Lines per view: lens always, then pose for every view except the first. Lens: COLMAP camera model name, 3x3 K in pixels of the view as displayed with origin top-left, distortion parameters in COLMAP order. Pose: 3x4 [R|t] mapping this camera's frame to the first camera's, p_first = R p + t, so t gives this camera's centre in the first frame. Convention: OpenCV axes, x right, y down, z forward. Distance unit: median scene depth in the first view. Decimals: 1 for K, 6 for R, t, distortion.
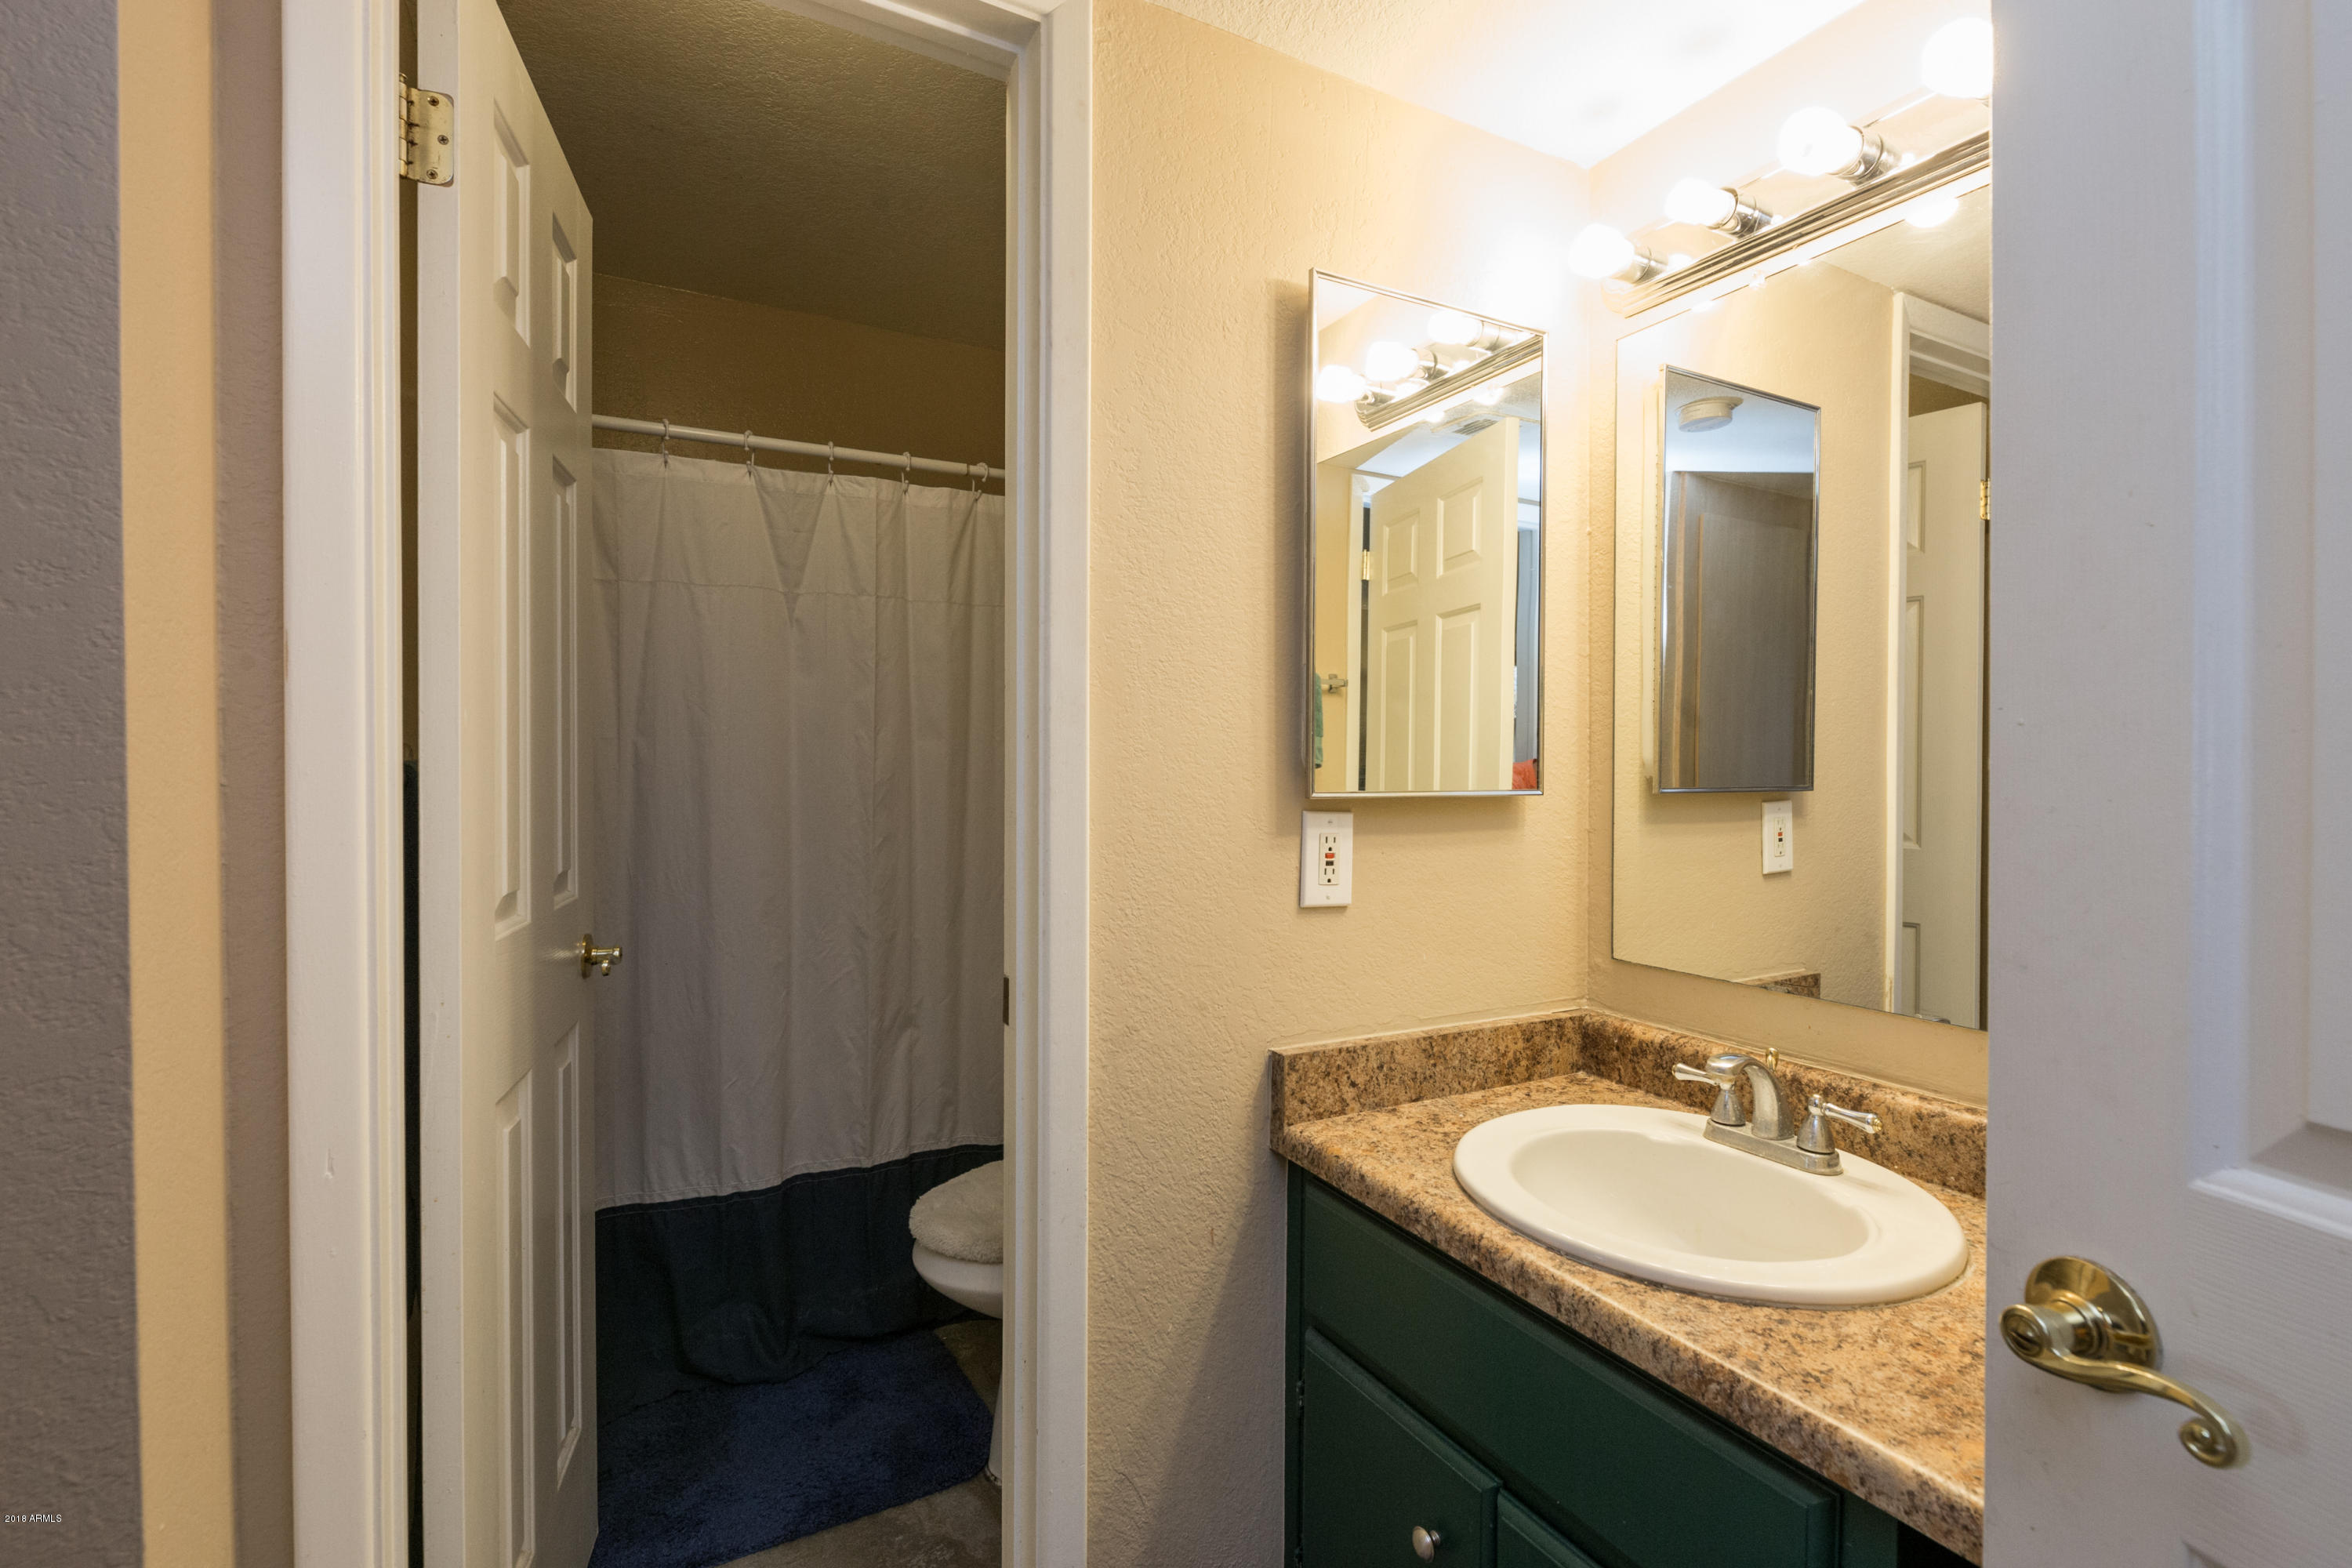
lens RADIAL K [[1073.6, 0, 1172.7], [0, 1073.6, 776.8], [0, 0, 1]] dist [-0.003248, -0.000611]
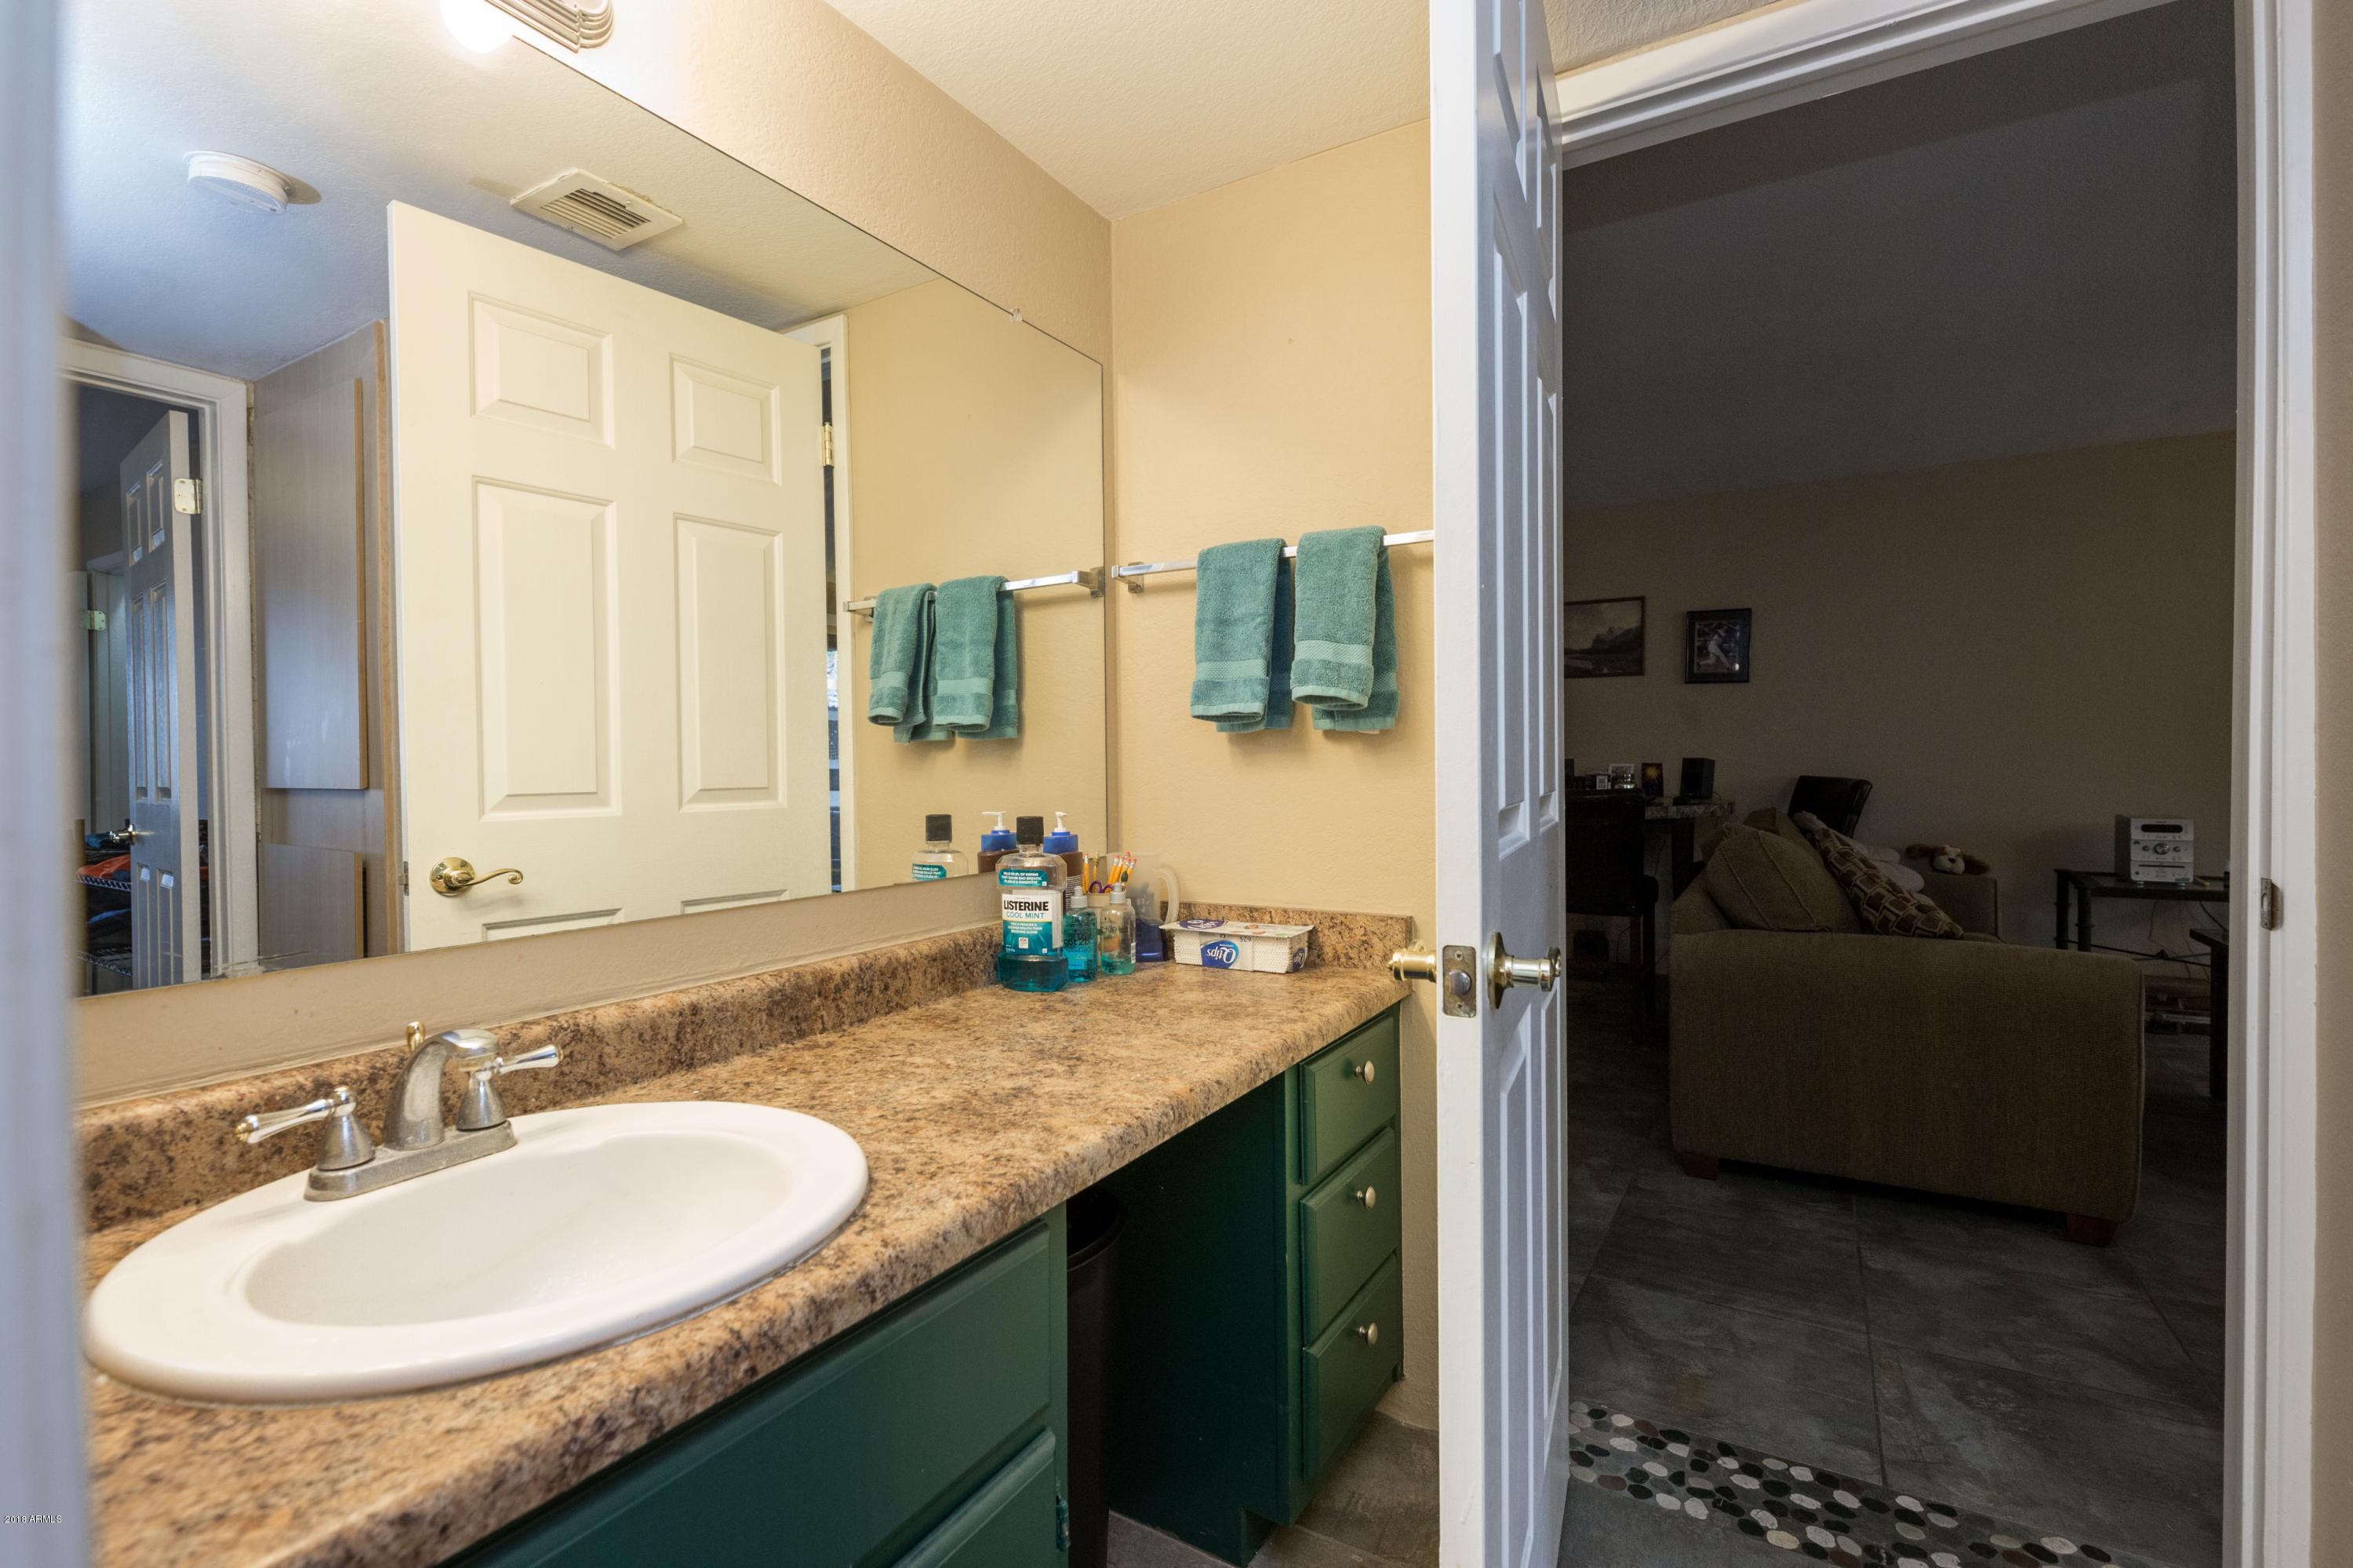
lens RADIAL K [[1074.1, 0, 1173.1], [0, 1074.1, 776.2], [0, 0, 1]] dist [-0.003248, -0.000611]
pose [[-0.516568, -0.011230, 0.856173, -0.384337], [0.018659, 0.999529, 0.024368, 0.095247], [-0.856043, 0.028563, -0.516115, 1.116018]]
